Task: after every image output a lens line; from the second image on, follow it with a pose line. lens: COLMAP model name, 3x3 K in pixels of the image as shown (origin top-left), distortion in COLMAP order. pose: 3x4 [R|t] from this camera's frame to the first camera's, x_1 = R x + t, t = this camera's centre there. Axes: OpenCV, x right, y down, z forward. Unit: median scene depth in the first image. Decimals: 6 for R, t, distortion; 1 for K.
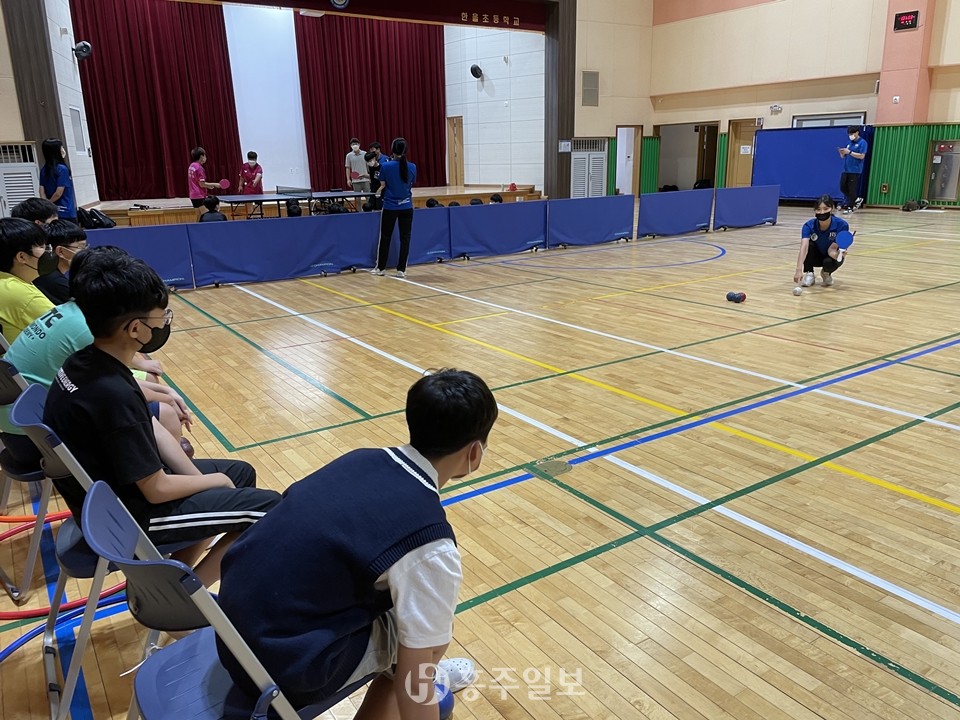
lens RADIAL K [[736.5, 0, 494.9], [0, 736.5, 363.8], [0, 0, 1]] dist [0.089944, -0.121818]
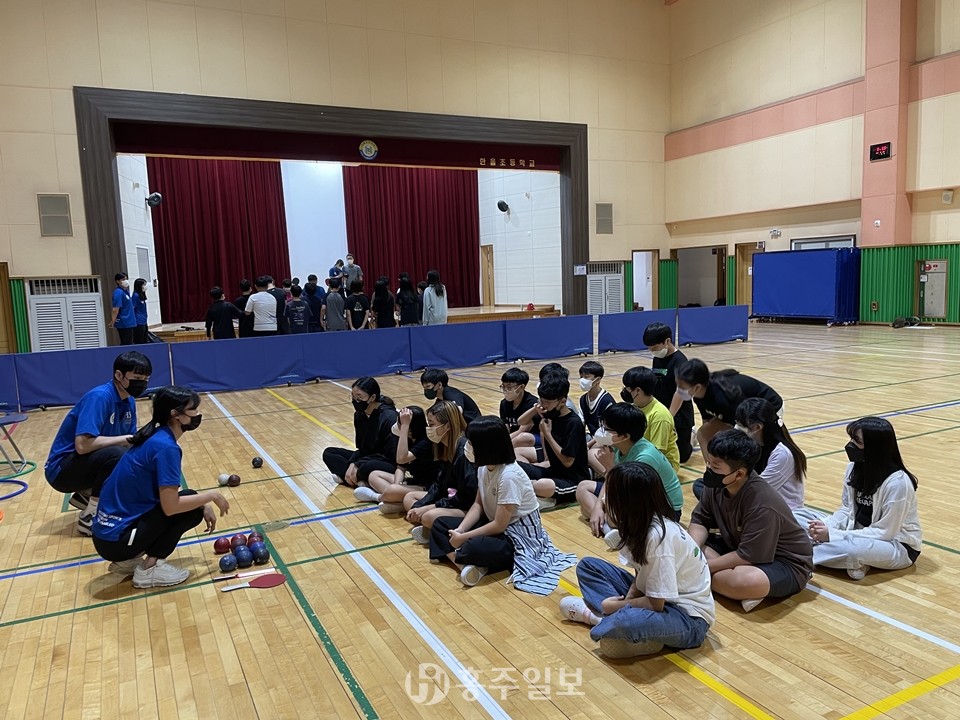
lens RADIAL K [[736.5, 0, 494.9], [0, 736.5, 363.8], [0, 0, 1]] dist [0.089944, -0.121818]
pose [[0.992215, -0.000523, -0.124539, 0.114307], [-0.018673, 0.988062, -0.152924, 0.009166], [0.123132, 0.154059, 0.980359, -0.051143]]
